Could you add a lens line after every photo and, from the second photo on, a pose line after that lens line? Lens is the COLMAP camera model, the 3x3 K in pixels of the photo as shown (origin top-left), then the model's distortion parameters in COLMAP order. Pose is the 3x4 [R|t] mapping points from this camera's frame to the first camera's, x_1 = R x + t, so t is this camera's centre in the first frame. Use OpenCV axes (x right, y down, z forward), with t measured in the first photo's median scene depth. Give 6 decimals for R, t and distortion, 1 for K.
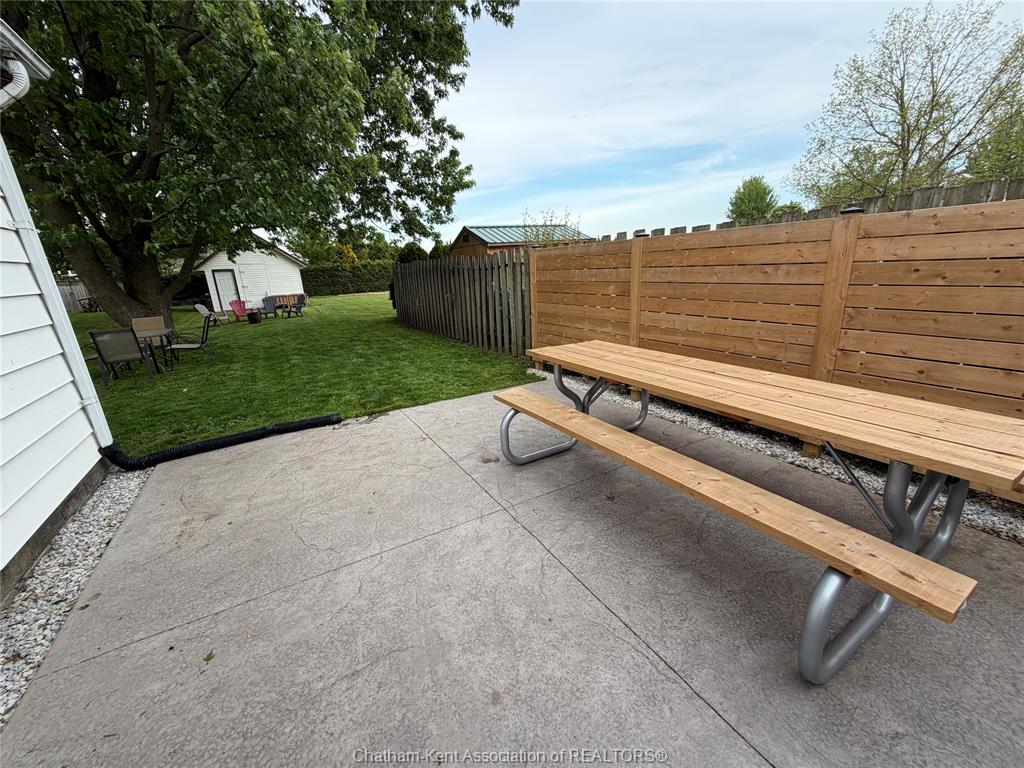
lens RADIAL K [[406.4, 0, 508.9], [0, 406.4, 385.7], [0, 0, 1]] dist [-0.000773, 0.000273]
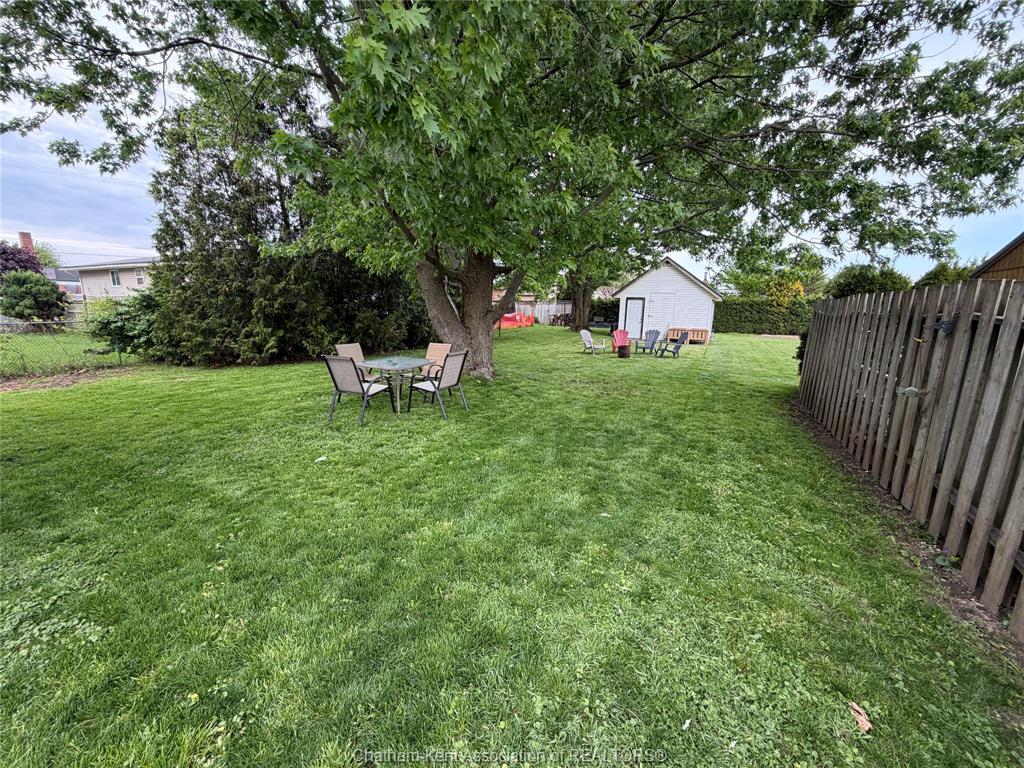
lens RADIAL K [[406.4, 0, 508.9], [0, 406.4, 385.7], [0, 0, 1]] dist [-0.000773, 0.000273]
pose [[0.550421, 0.217264, -0.806122, -0.024113], [-0.276393, 0.958520, 0.069617, -0.064448], [0.787809, 0.184488, 0.587640, 0.215086]]
